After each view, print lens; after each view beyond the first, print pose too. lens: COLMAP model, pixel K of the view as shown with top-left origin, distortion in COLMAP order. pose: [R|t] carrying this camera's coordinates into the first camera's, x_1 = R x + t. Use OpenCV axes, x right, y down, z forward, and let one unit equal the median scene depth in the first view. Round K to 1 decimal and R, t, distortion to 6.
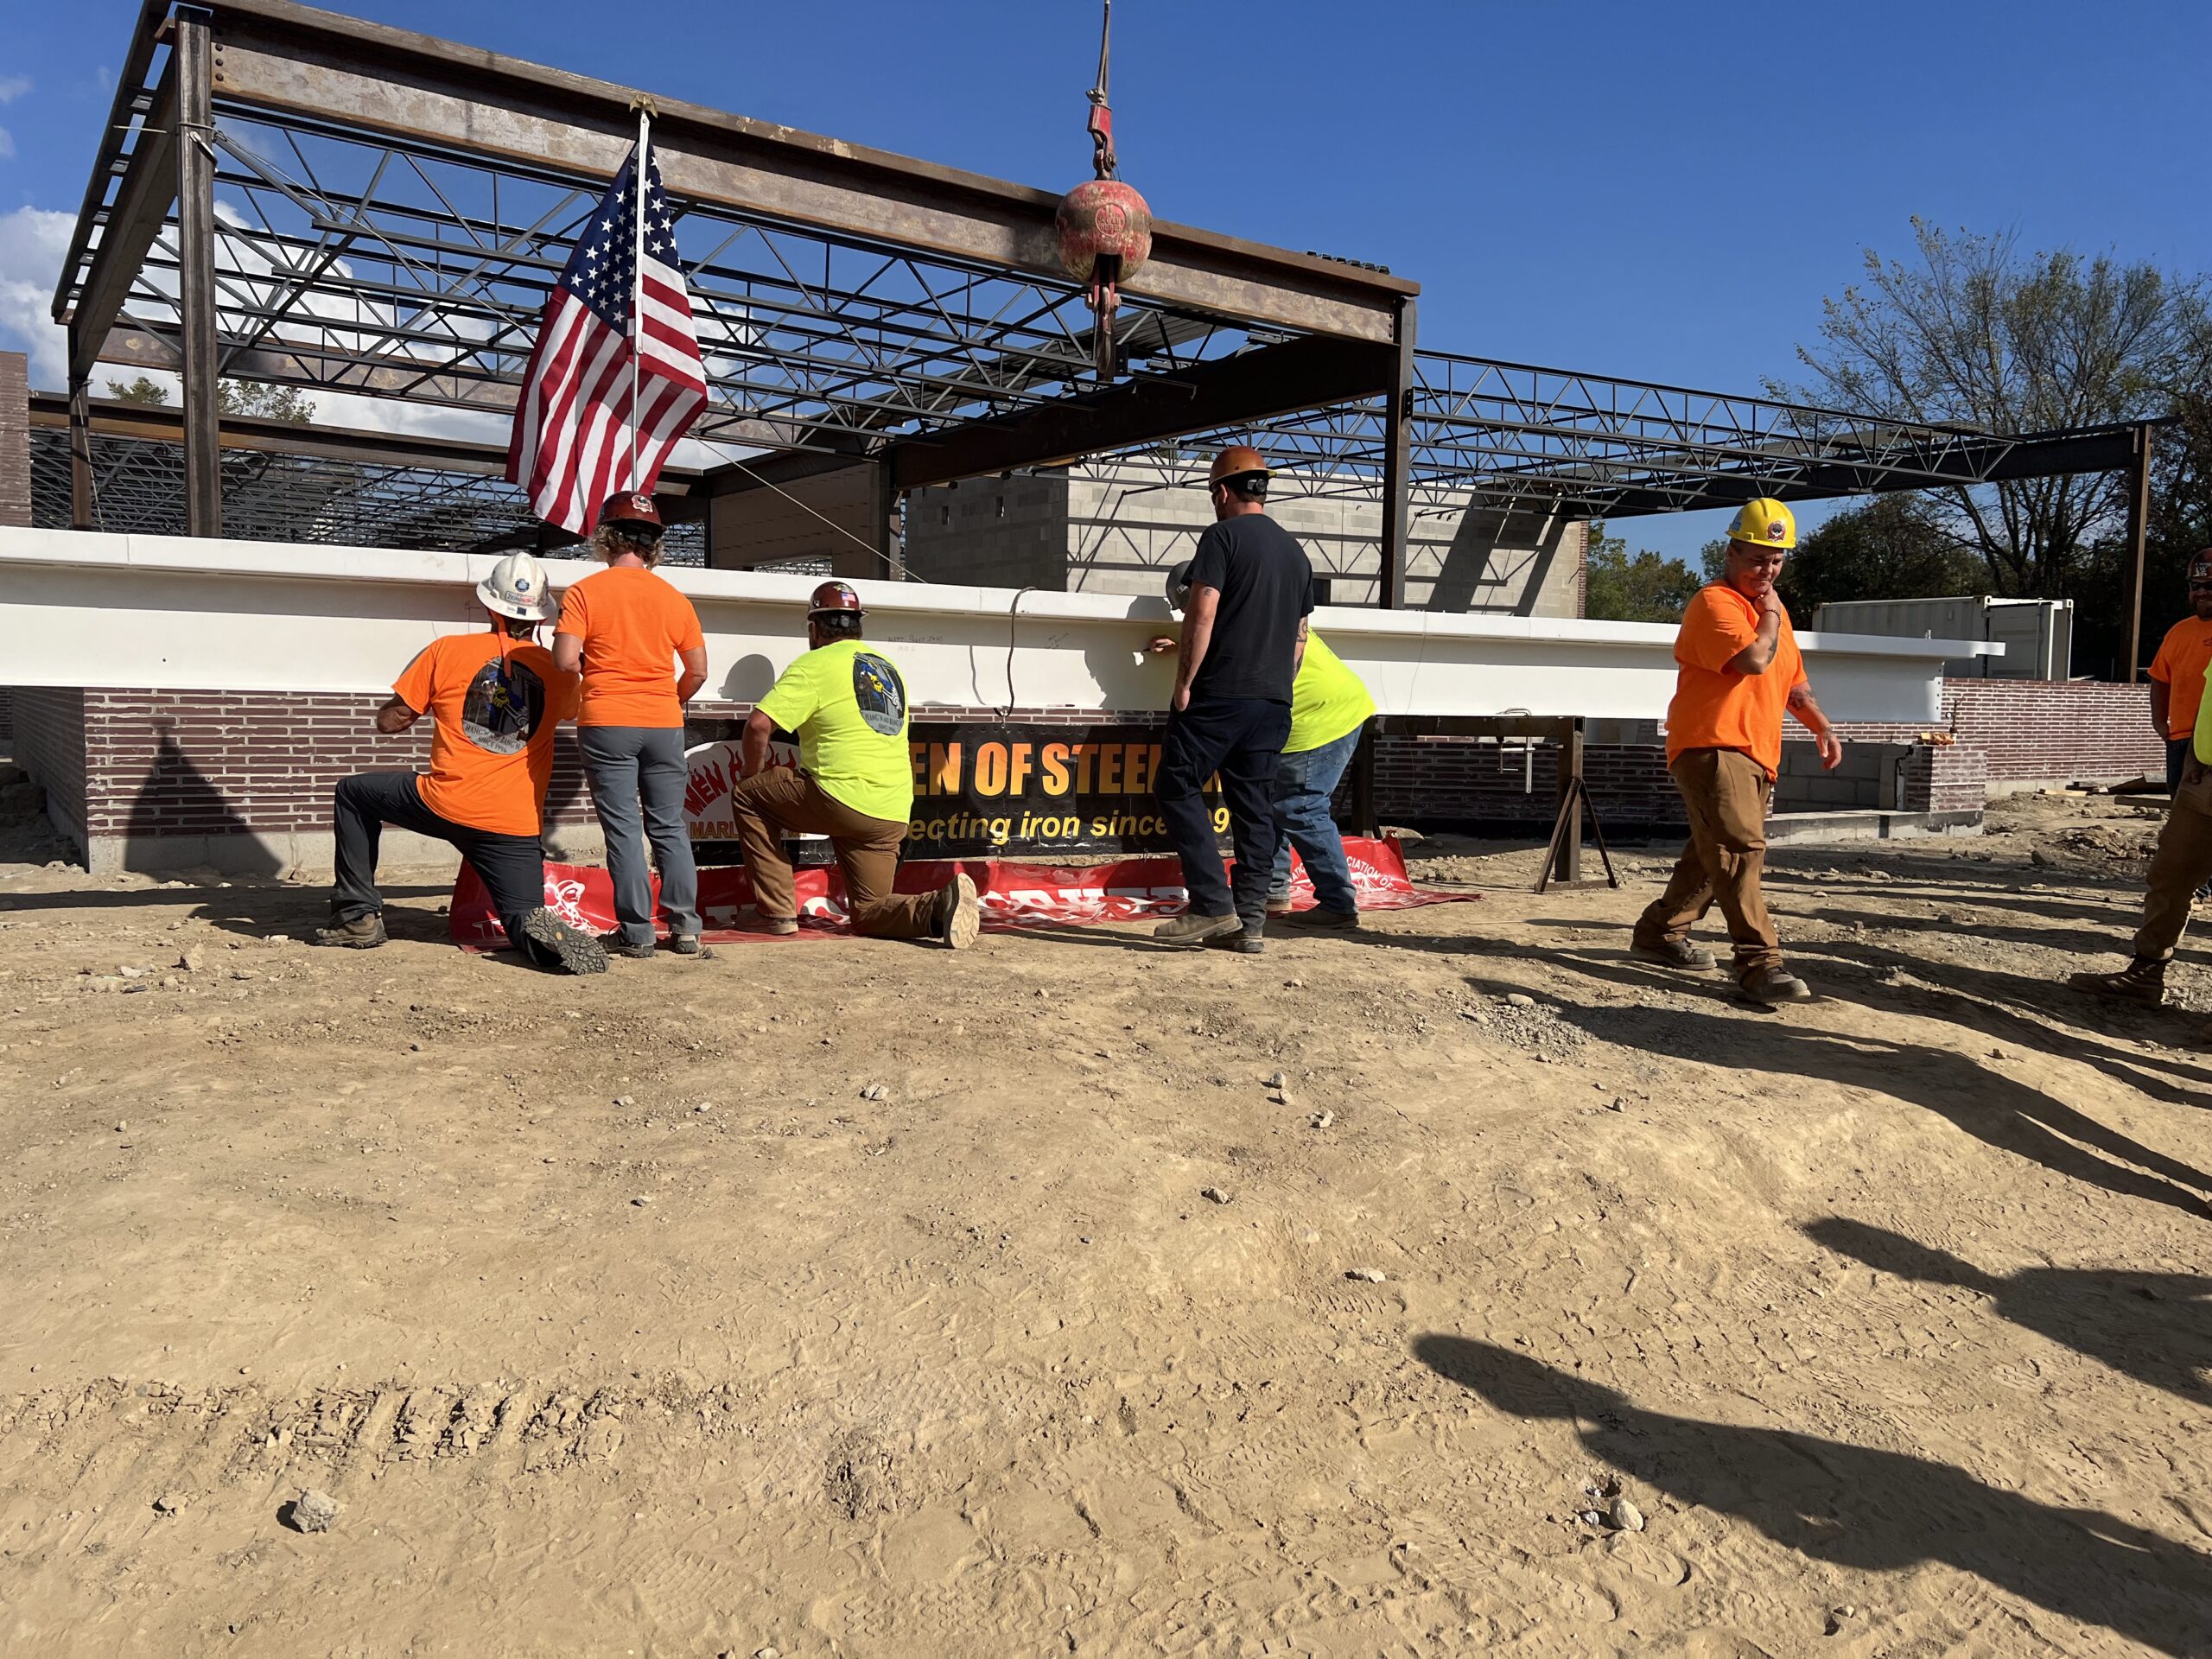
lens RADIAL K [[1662.6, 0, 1096.5], [0, 1662.6, 814.8], [0, 0, 1]] dist [0.055949, -0.064207]
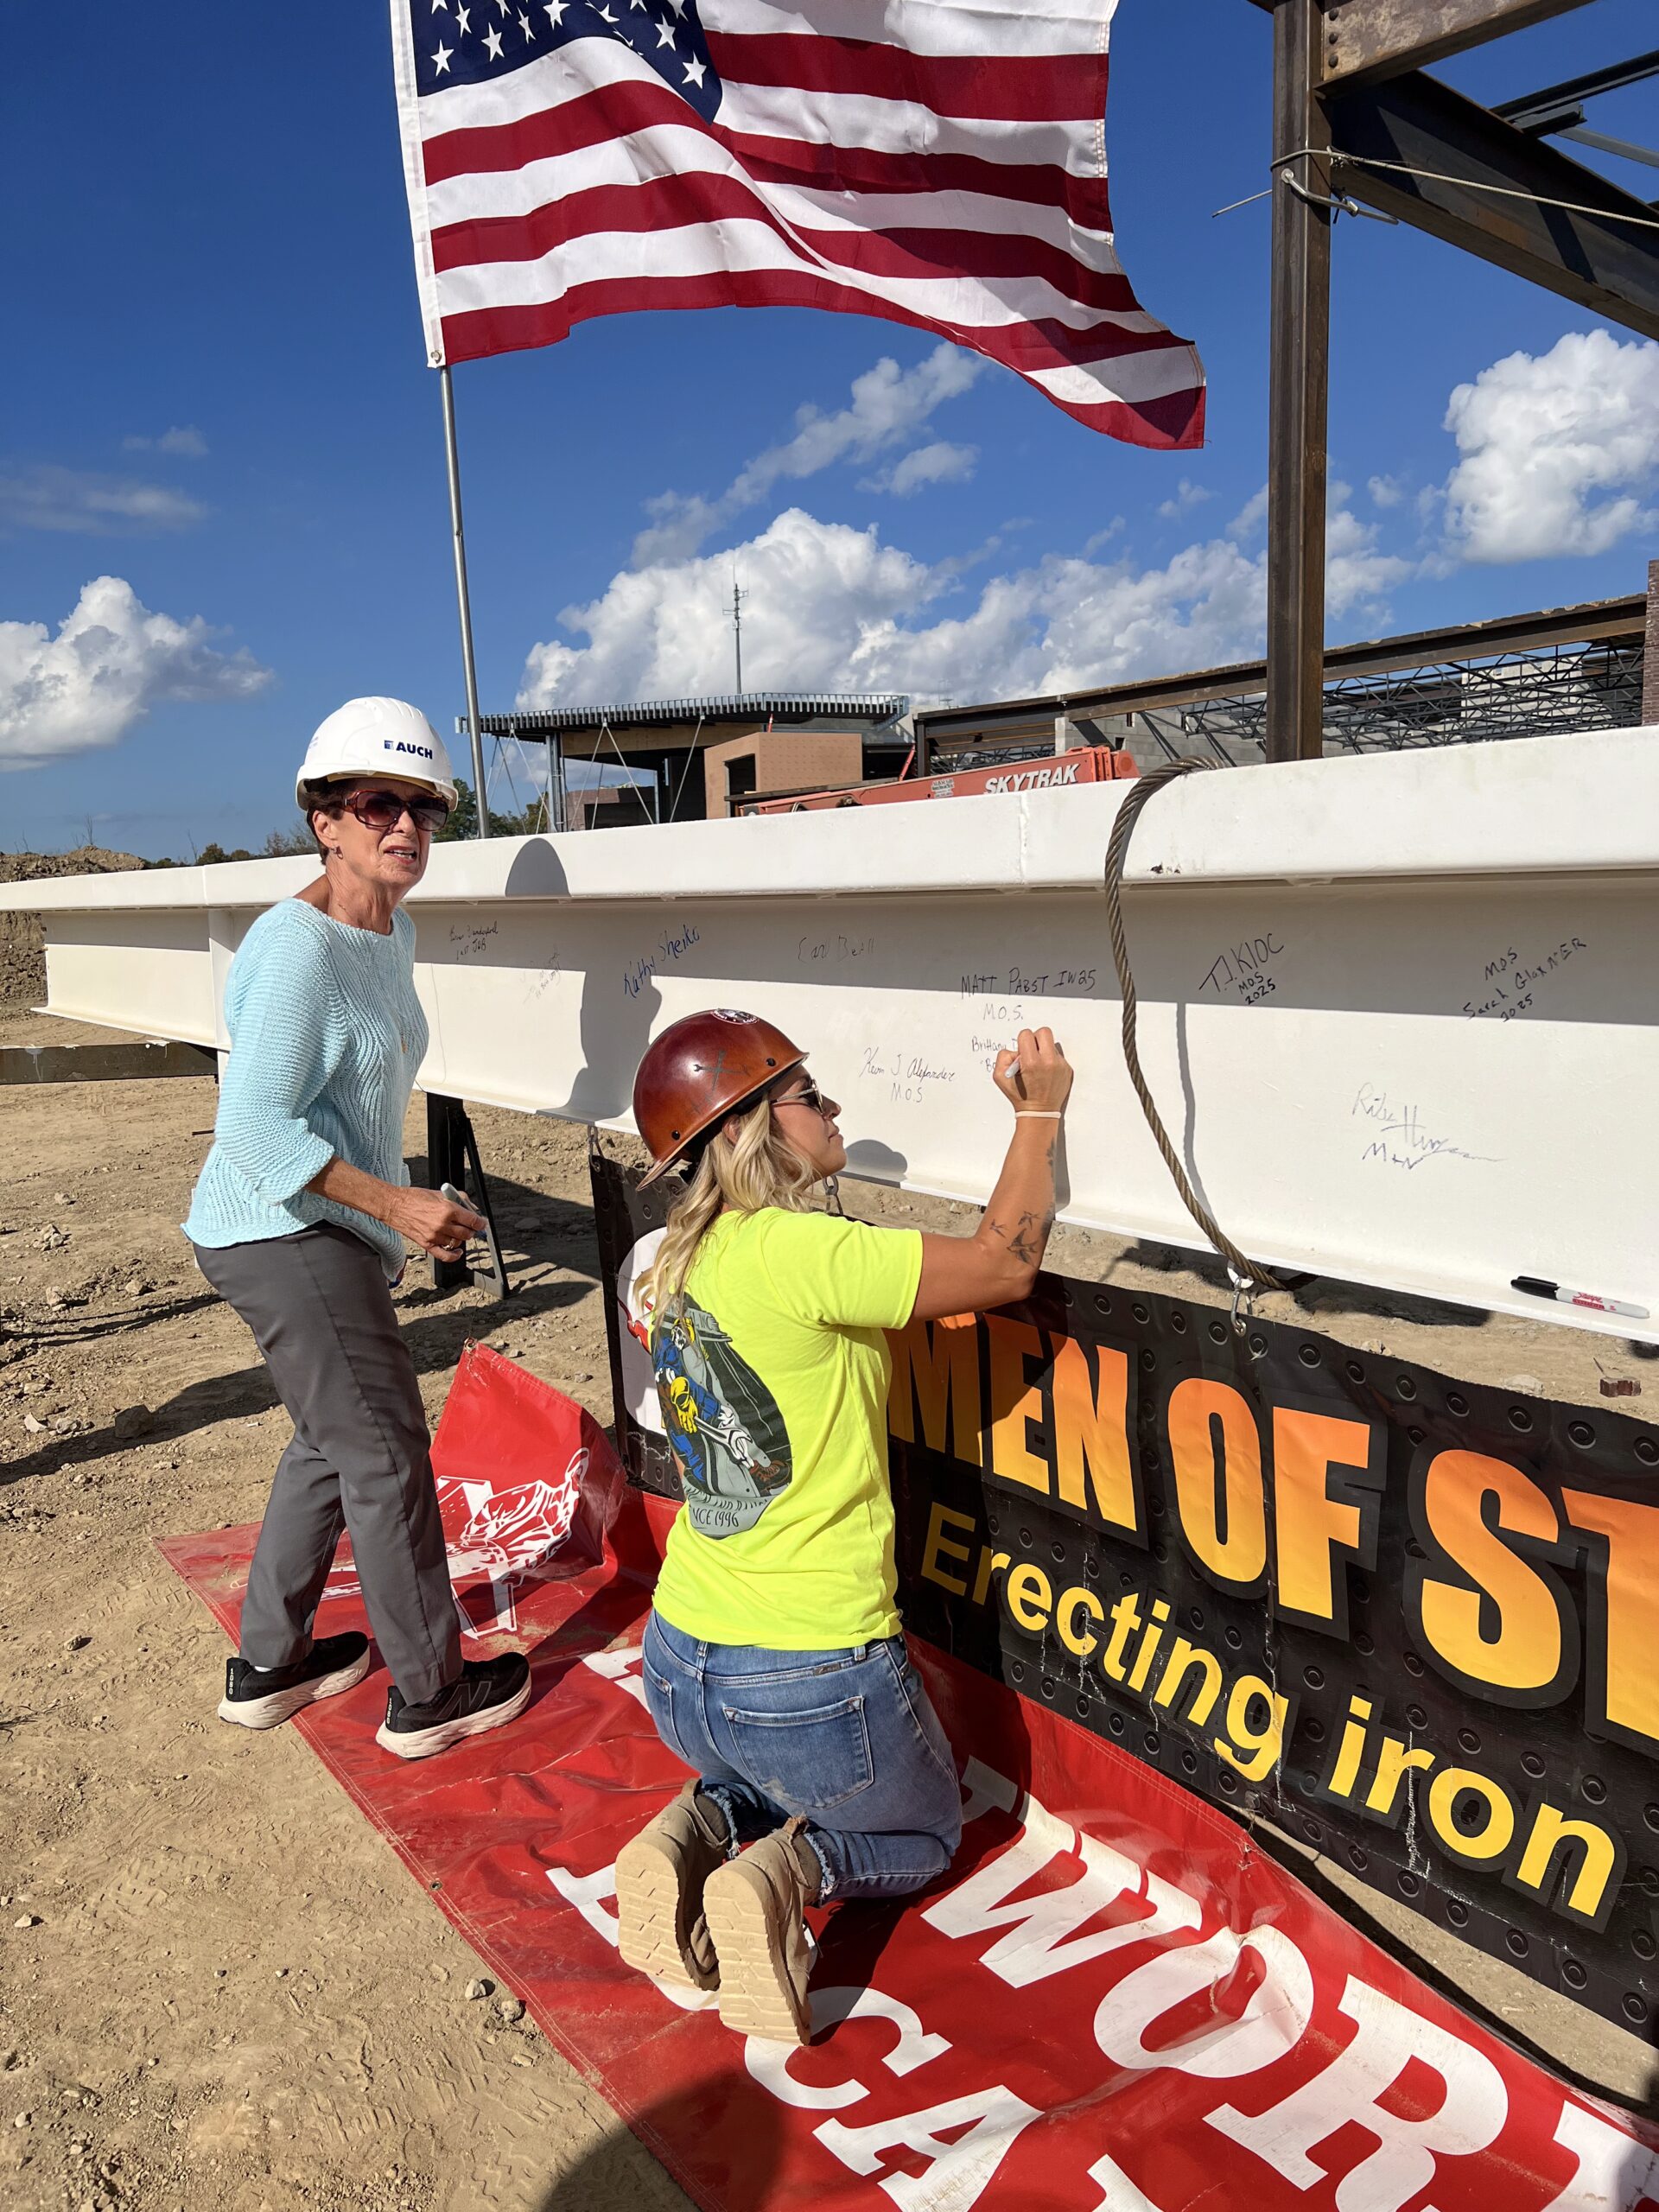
lens RADIAL K [[1662.6, 0, 822.2], [0, 1662.6, 1129.4], [0, 0, 1]] dist [0.055949, -0.064207]
pose [[0.127008, 0.113063, -0.985437, 0.147473], [-0.045652, 0.993096, 0.108058, -0.088499], [0.990851, 0.031263, 0.131293, 0.744635]]
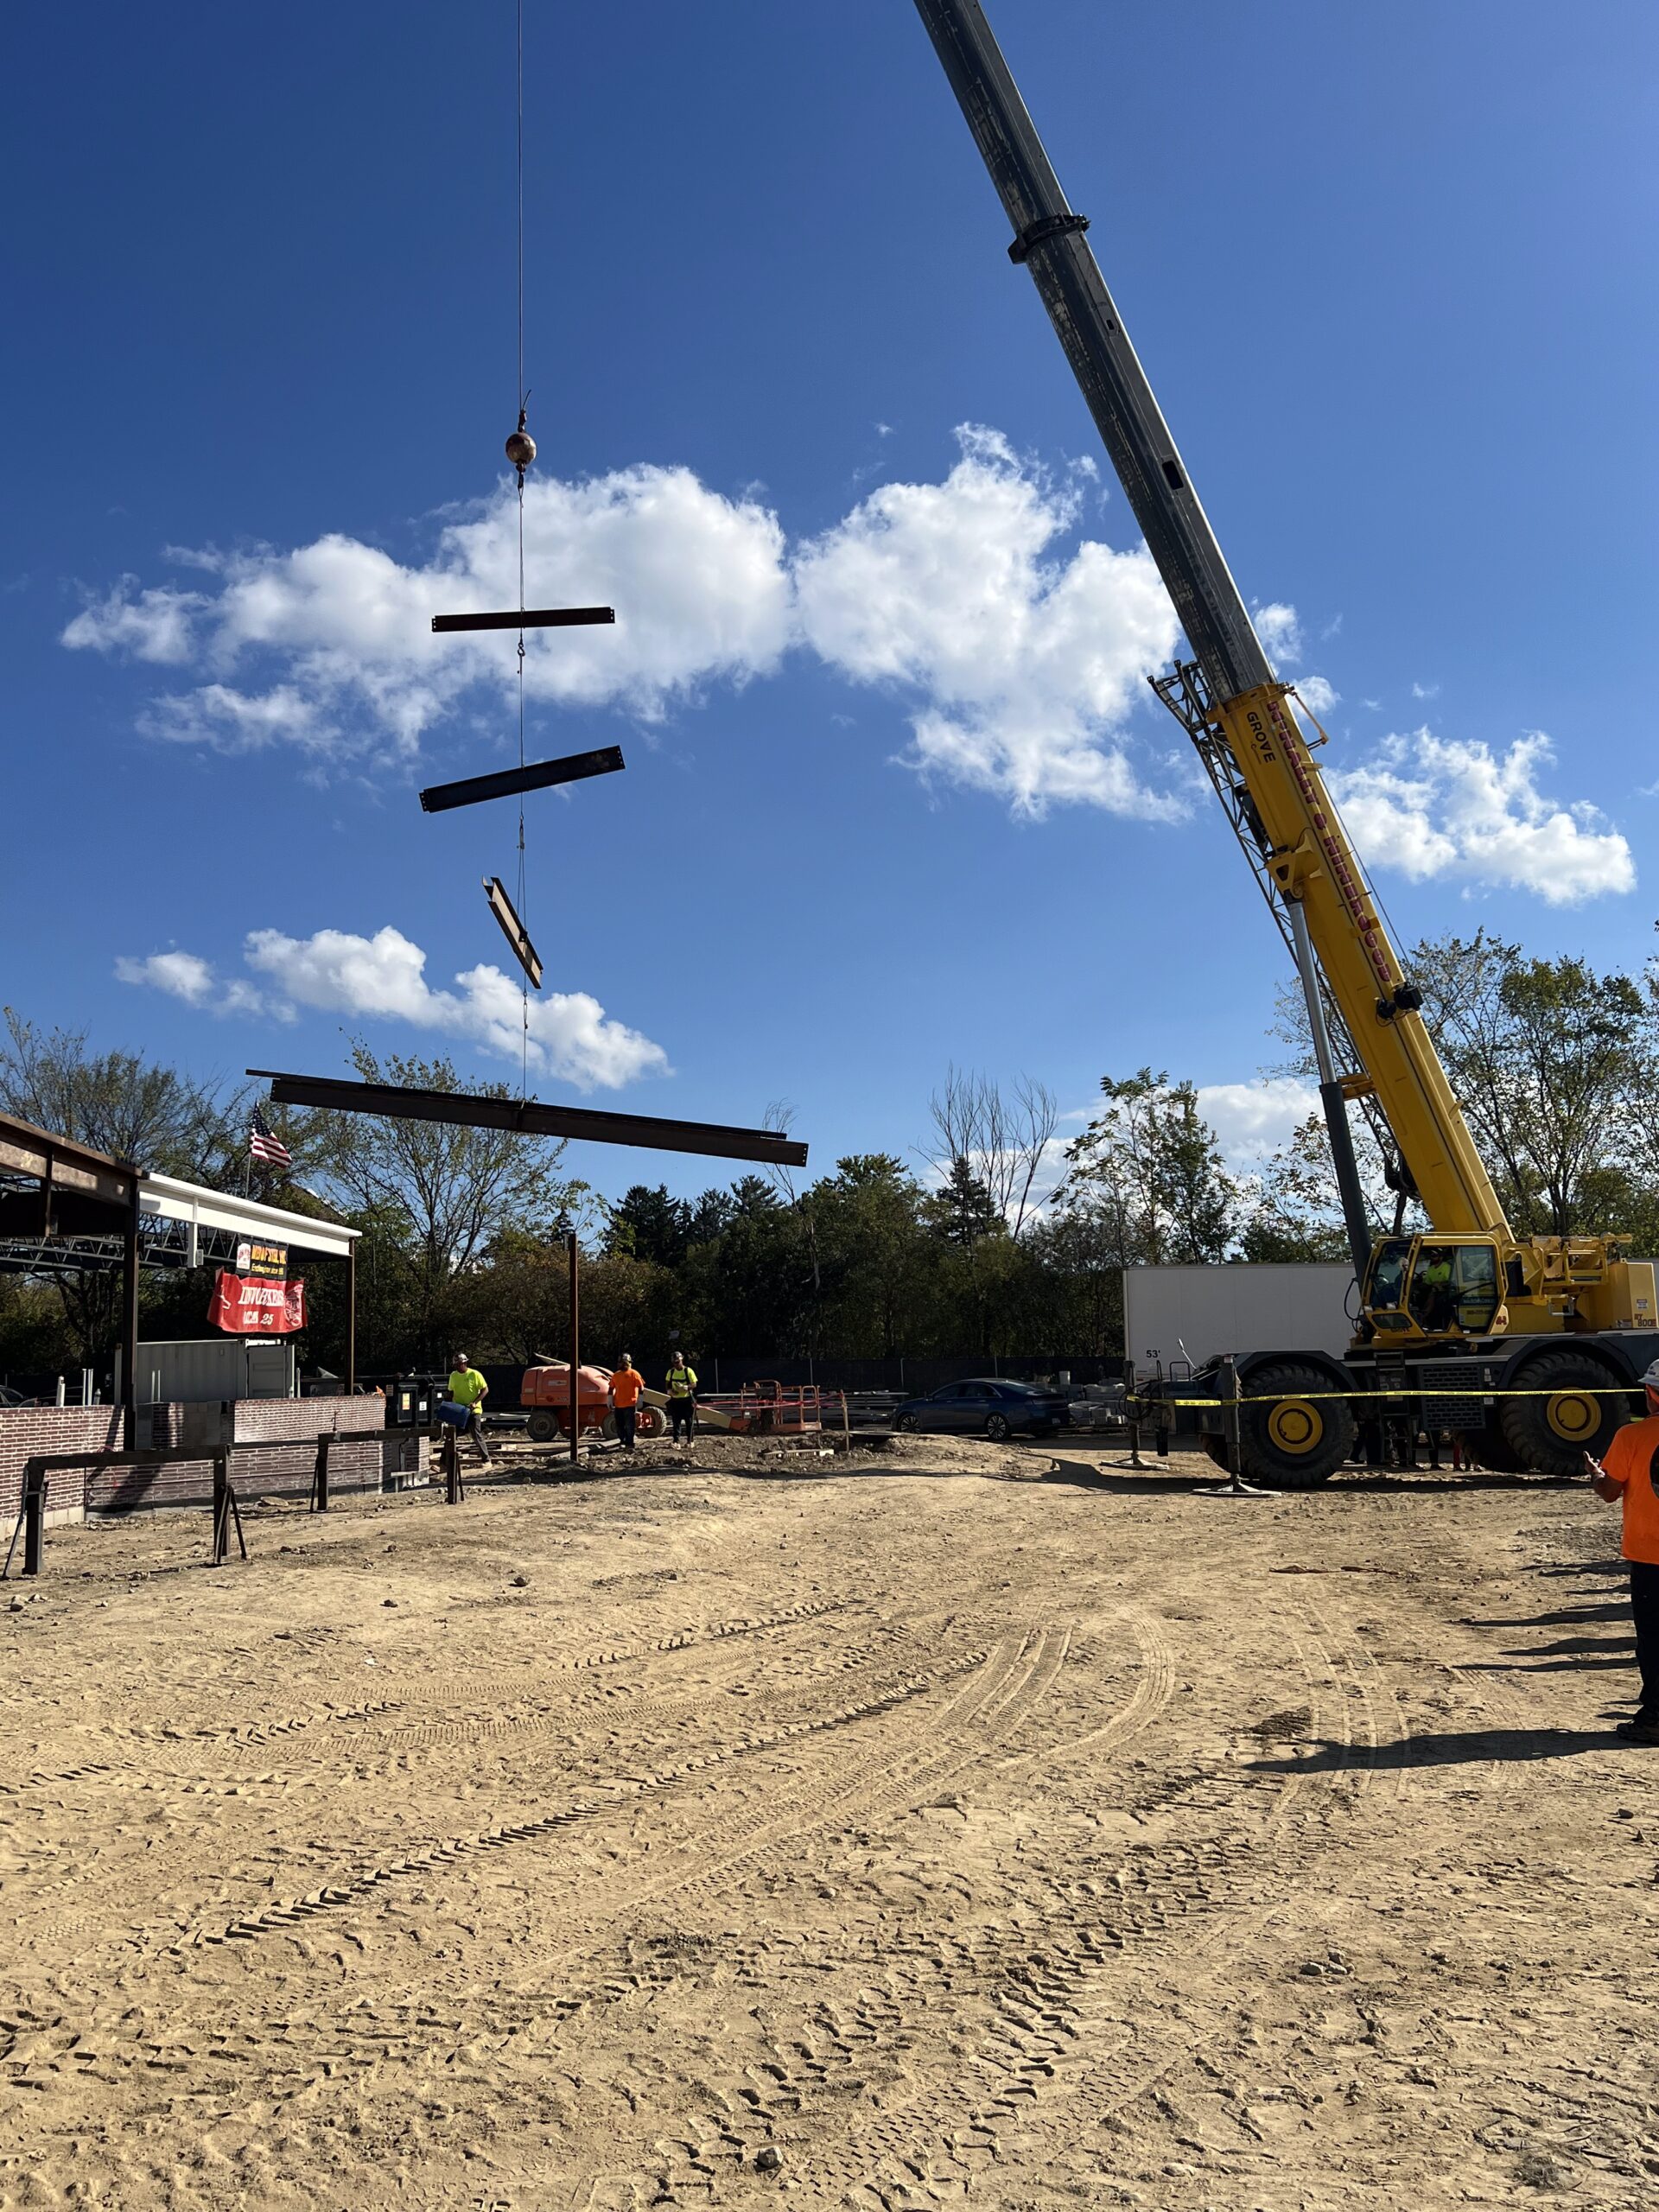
lens RADIAL K [[1776.1, 0, 829.3], [0, 1776.1, 1097.4], [0, 0, 1]] dist [0.056730, -0.060370]
pose [[0.535069, 0.096033, 0.839332, -1.464237], [0.106549, 0.977914, -0.179812, -0.001878], [-0.838062, 0.185642, 0.513019, -0.760865]]
